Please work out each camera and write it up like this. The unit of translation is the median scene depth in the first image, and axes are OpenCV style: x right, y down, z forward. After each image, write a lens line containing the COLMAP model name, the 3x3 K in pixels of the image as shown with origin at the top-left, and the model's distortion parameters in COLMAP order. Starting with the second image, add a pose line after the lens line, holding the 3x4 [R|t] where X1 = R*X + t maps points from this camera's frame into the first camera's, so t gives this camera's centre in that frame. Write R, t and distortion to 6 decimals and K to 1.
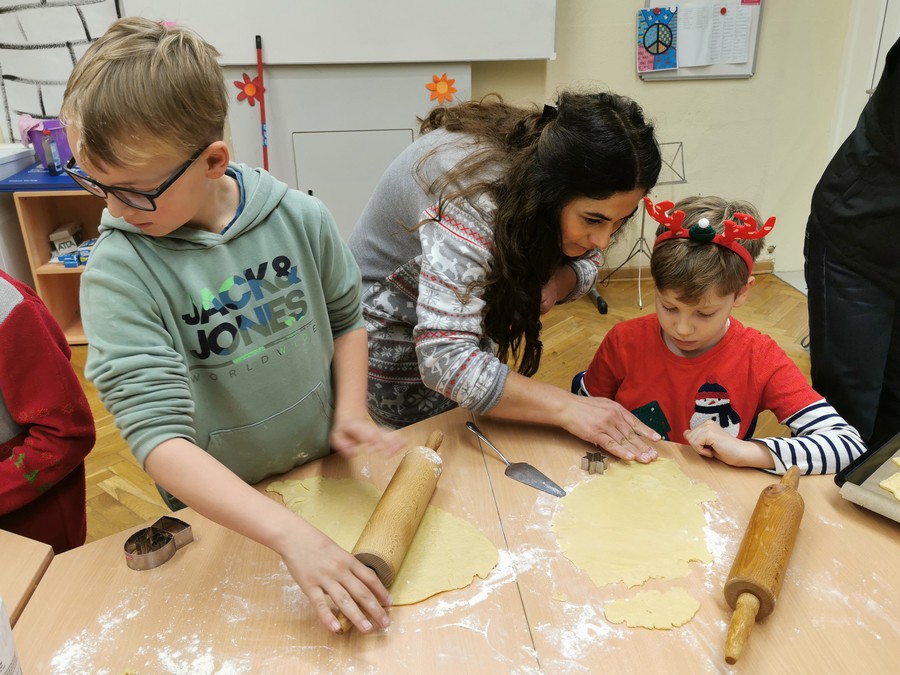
lens RADIAL K [[701.8, 0, 453.0], [0, 701.8, 330.8], [0, 0, 1]] dist [0.072813, -0.096707]
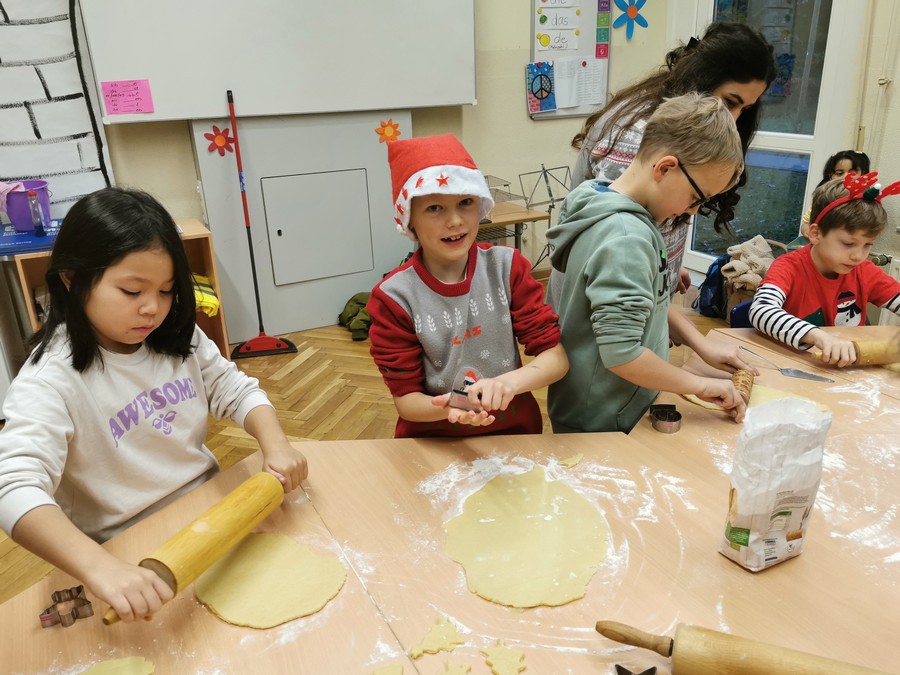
lens RADIAL K [[701.8, 0, 453.0], [0, 701.8, 330.8], [0, 0, 1]] dist [0.072813, -0.096707]
pose [[0.928883, -0.140495, 0.342691, -0.359568], [0.162101, 0.986150, -0.035086, 0.033117], [-0.333015, 0.088142, 0.938793, -0.083642]]
